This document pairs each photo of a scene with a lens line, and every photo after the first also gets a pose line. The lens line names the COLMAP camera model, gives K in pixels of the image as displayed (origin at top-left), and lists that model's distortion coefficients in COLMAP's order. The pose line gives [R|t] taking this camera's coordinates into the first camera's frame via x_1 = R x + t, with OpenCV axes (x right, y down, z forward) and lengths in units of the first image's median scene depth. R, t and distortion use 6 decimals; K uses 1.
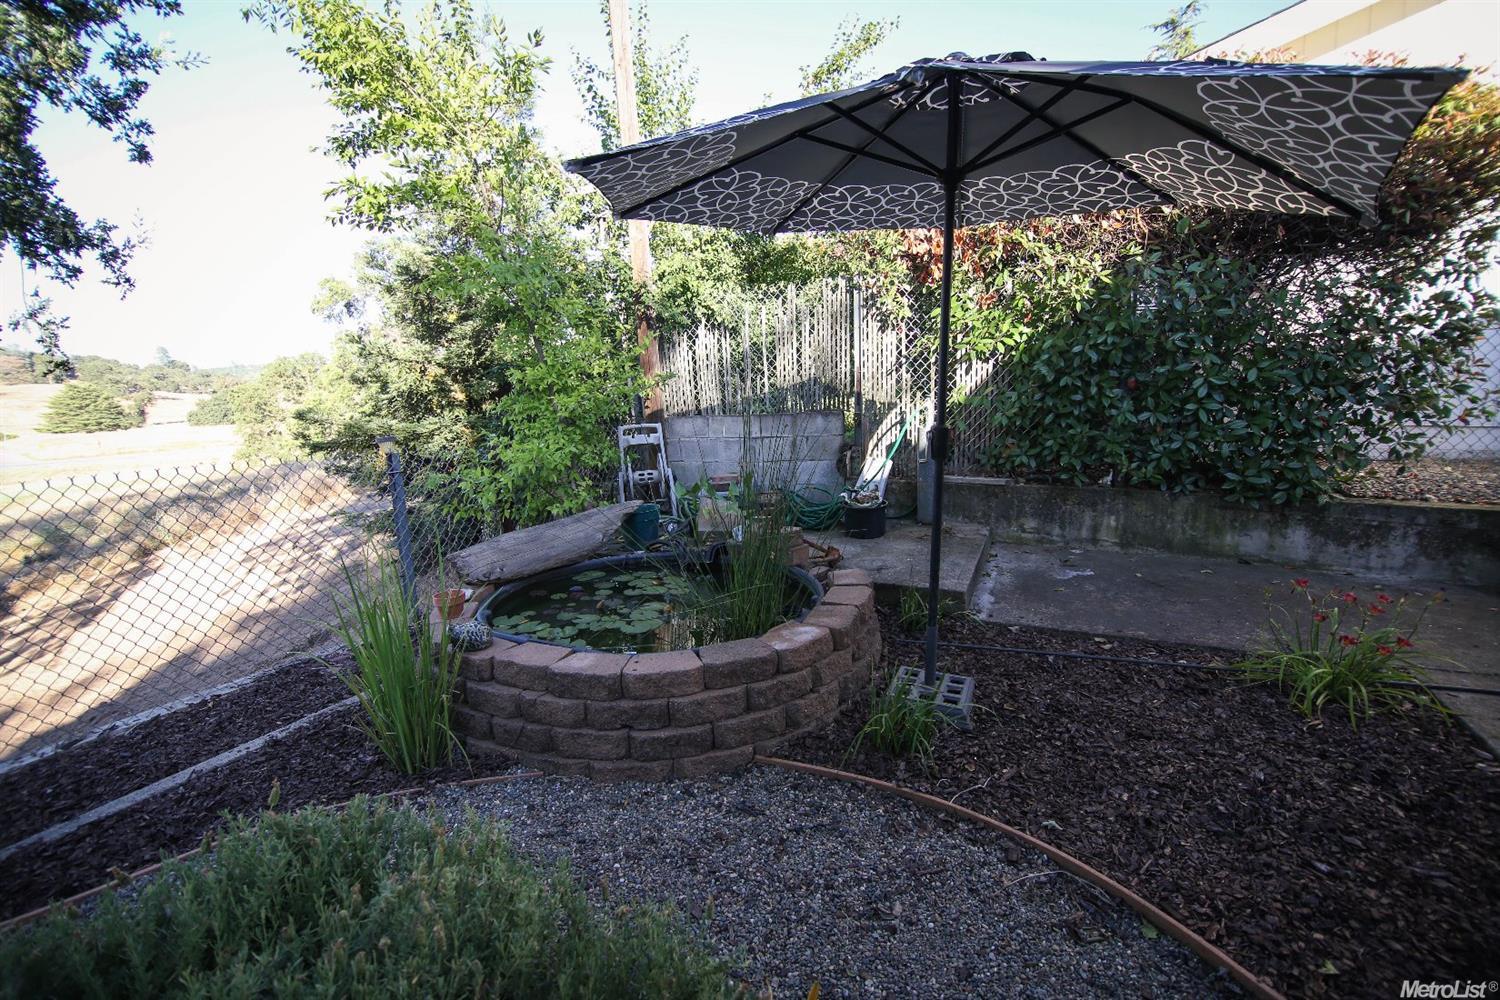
lens RADIAL K [[658.0, 0, 748.1], [0, 658.0, 494.6], [0, 0, 1]] dist [-0.010179, -0.004558]
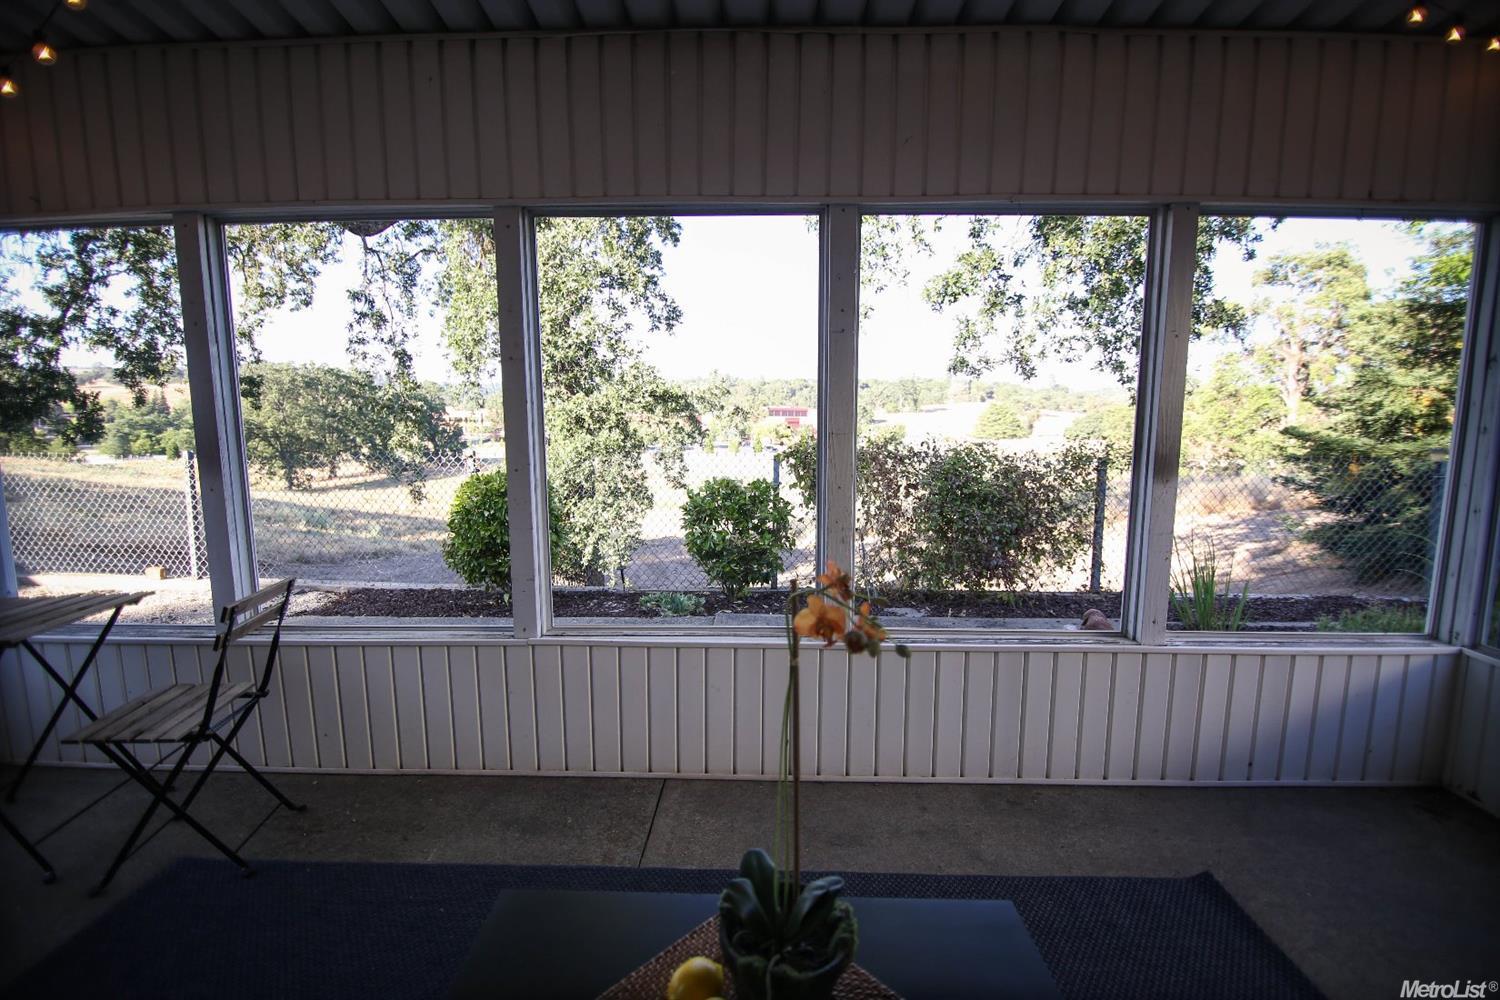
lens RADIAL K [[658.0, 0, 748.1], [0, 658.0, 494.6], [0, 0, 1]] dist [-0.010179, -0.004558]
pose [[0.412413, 0.128607, -0.901873, 0.031311], [-0.157277, 0.985171, 0.068565, 0.096545], [0.897318, 0.113567, 0.426524, -0.564771]]
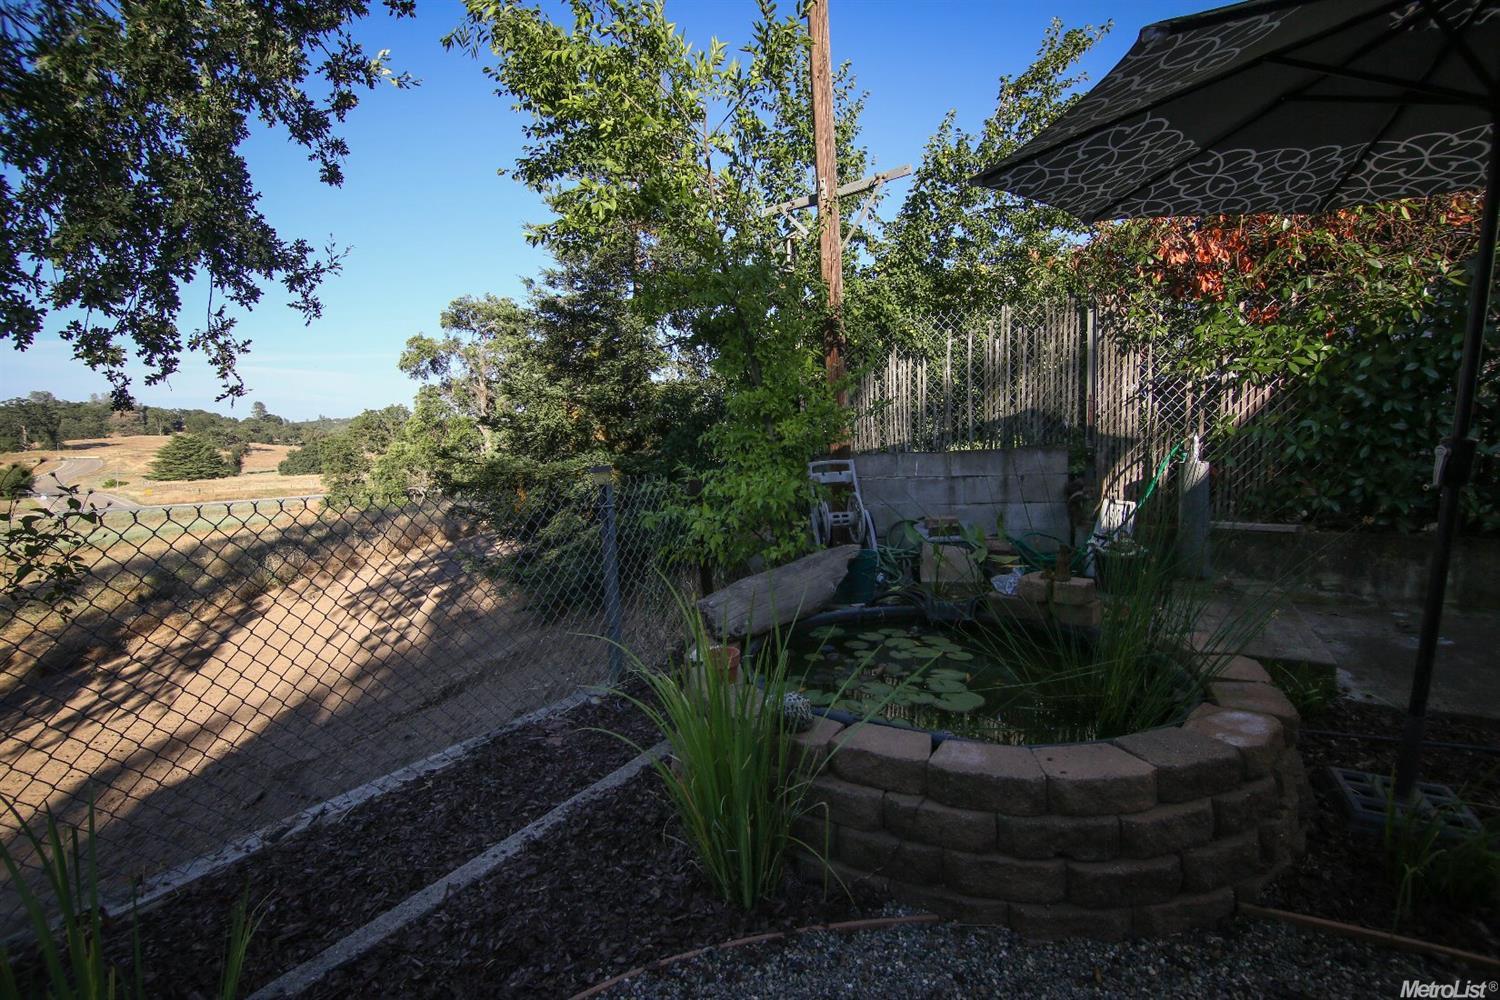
lens RADIAL K [[658.0, 0, 748.1], [0, 658.0, 494.6], [0, 0, 1]] dist [-0.010179, -0.004558]
pose [[0.996593, 0.008062, -0.082082, -0.217946], [-0.014637, 0.996702, -0.079823, 0.013076], [0.081168, 0.080753, 0.993424, 0.113990]]
